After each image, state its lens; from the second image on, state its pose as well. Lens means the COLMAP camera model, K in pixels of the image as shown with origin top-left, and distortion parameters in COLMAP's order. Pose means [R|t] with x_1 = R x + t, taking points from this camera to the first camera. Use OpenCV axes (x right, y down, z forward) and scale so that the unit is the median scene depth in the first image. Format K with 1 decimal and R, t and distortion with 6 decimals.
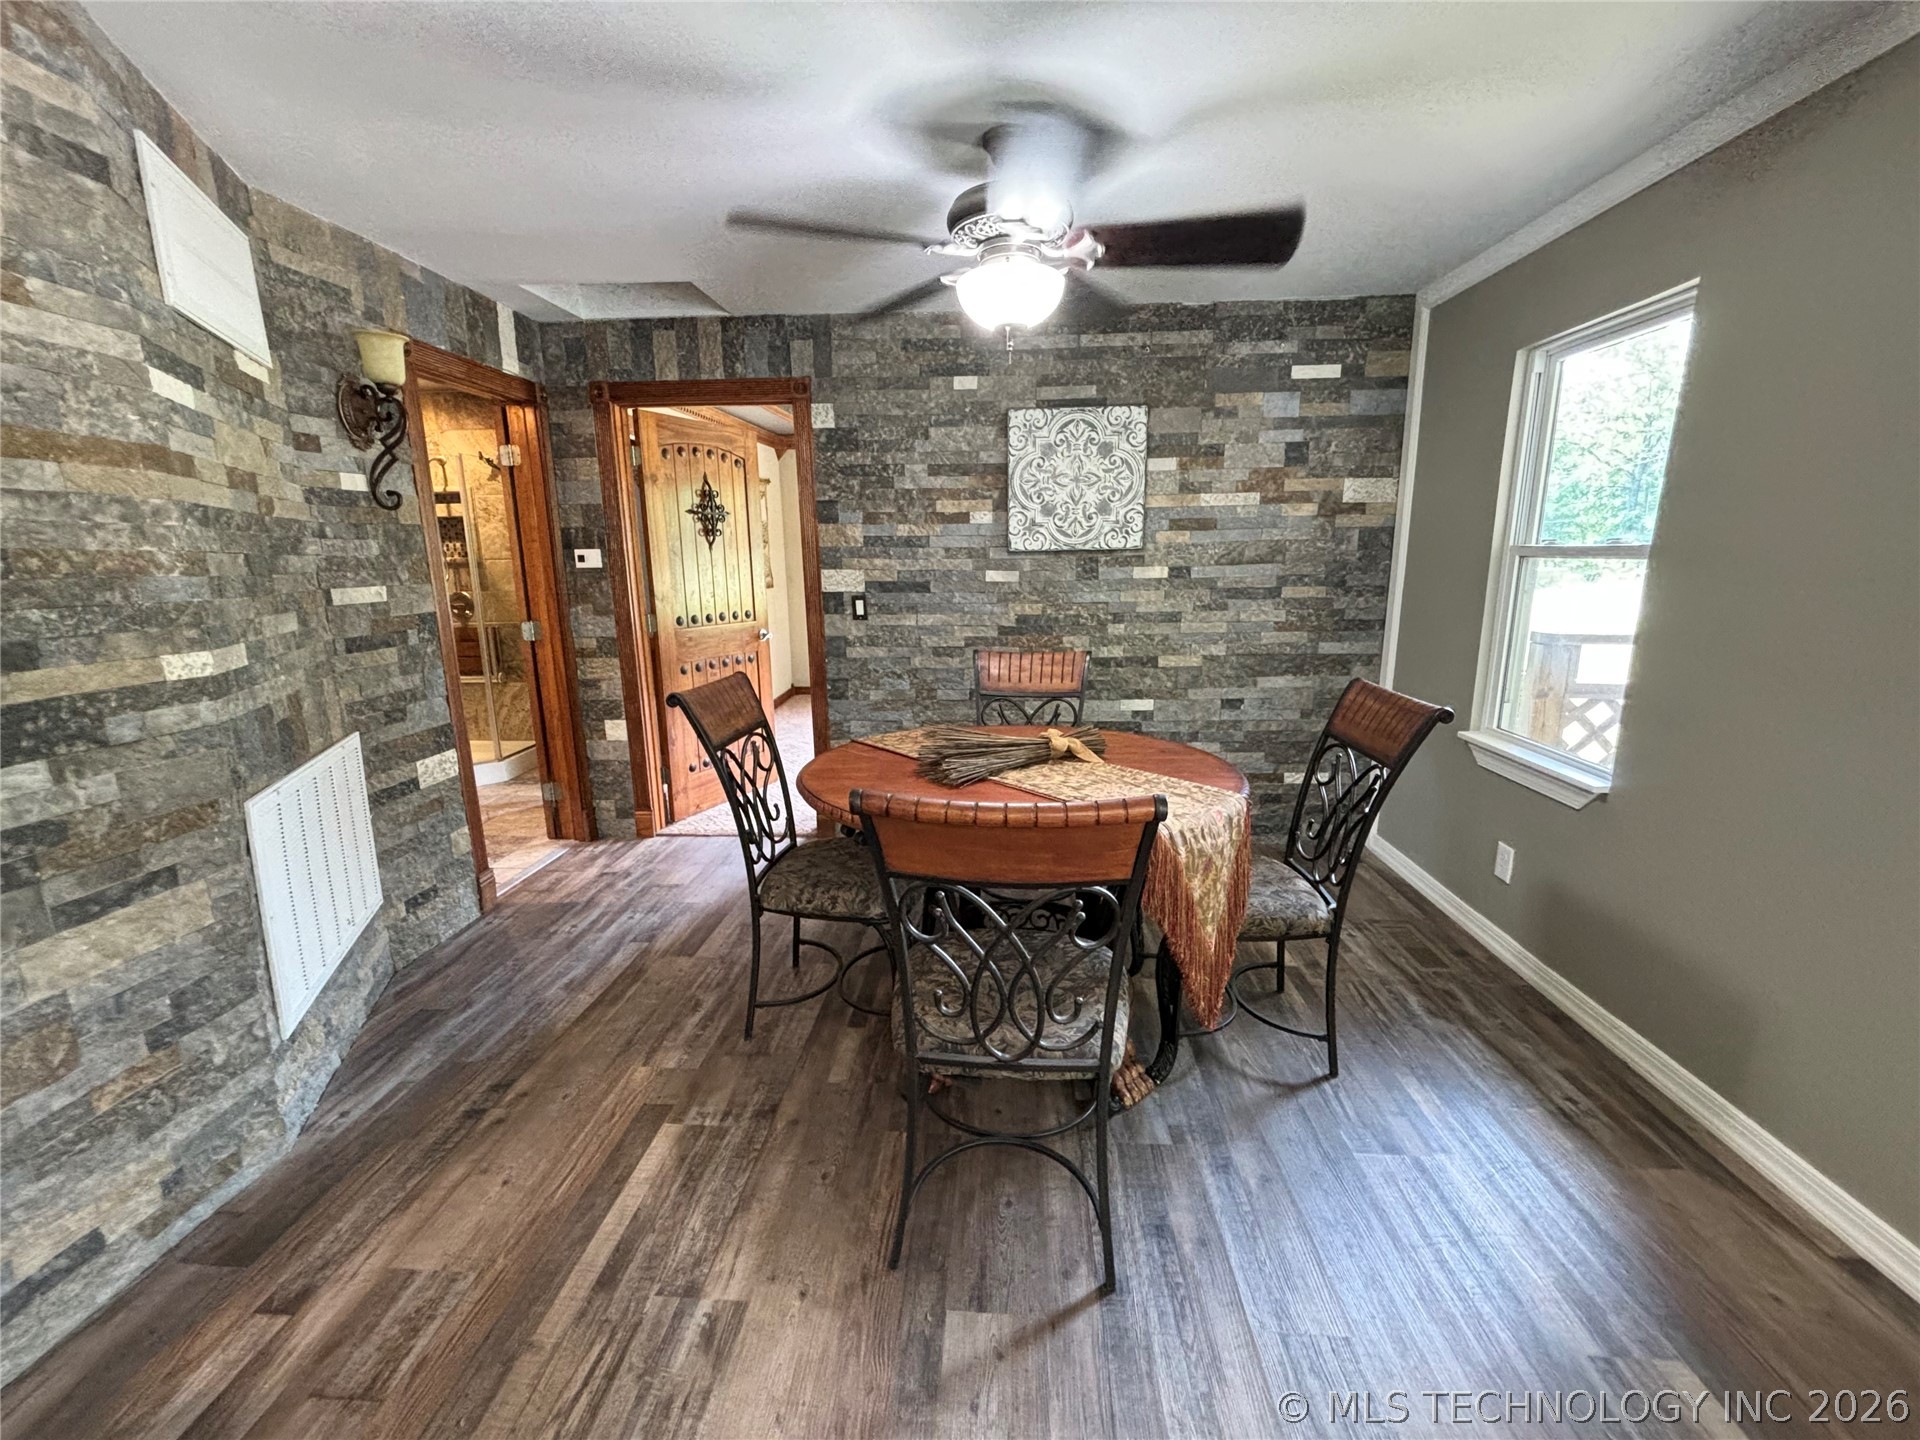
lens RADIAL K [[776.1, 0, 961.6], [0, 776.1, 719.3], [0, 0, 1]] dist [0.002057, -0.001120]
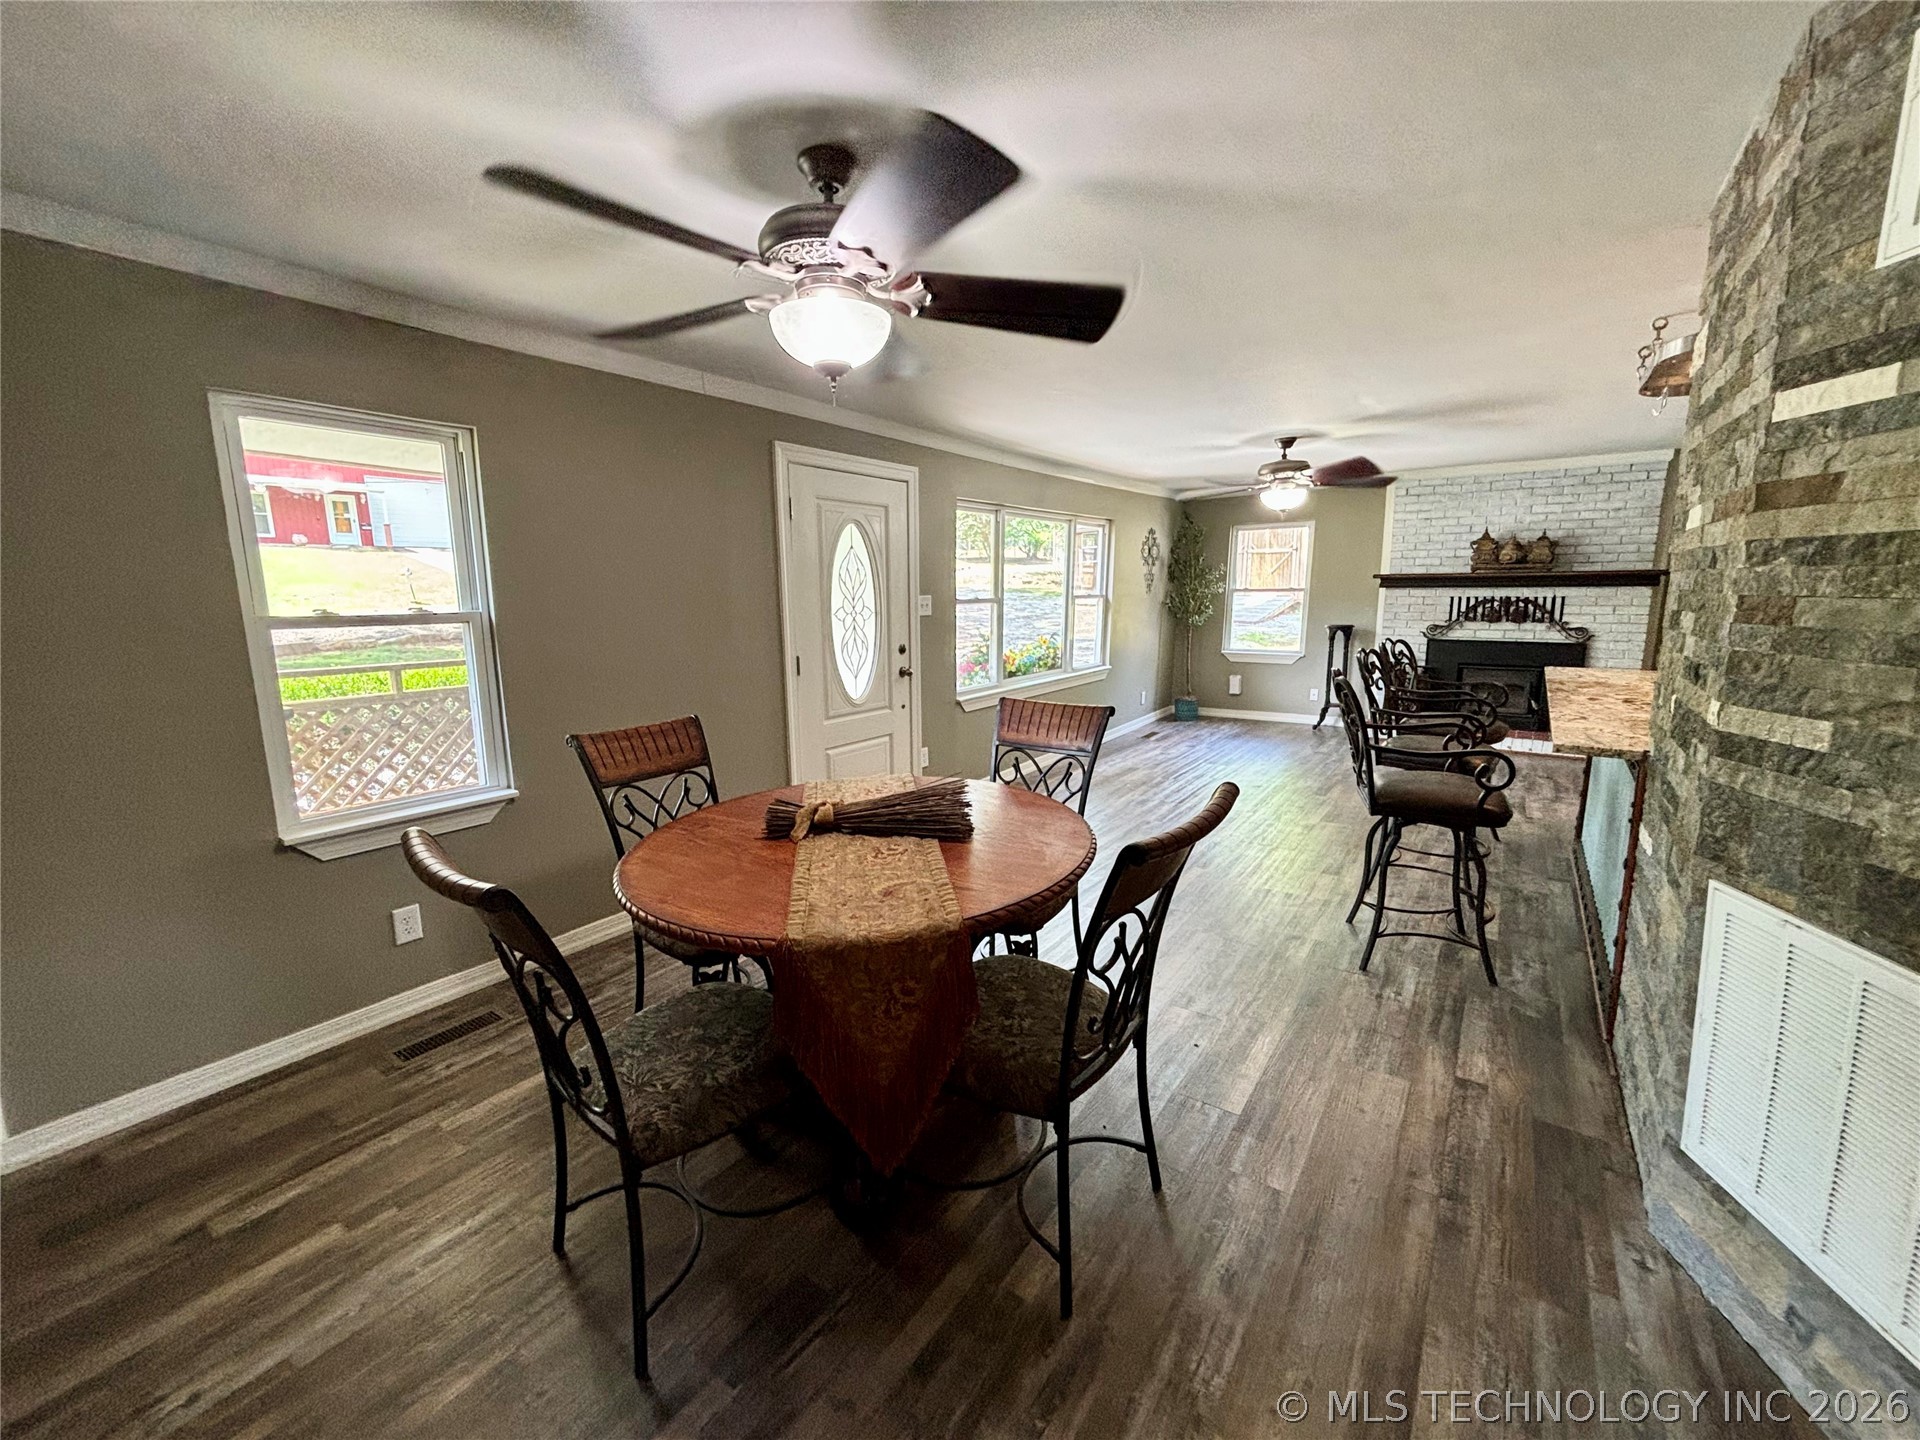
lens RADIAL K [[769.0, 0, 960.0], [0, 769.0, 720.0], [0, 0, 1]] dist [-0.041048, 0.027535]
pose [[-0.847523, -0.059008, 0.527469, -0.311342], [0.141084, 0.933002, 0.331064, -0.217108], [-0.511664, 0.355001, -0.782415, 0.981010]]
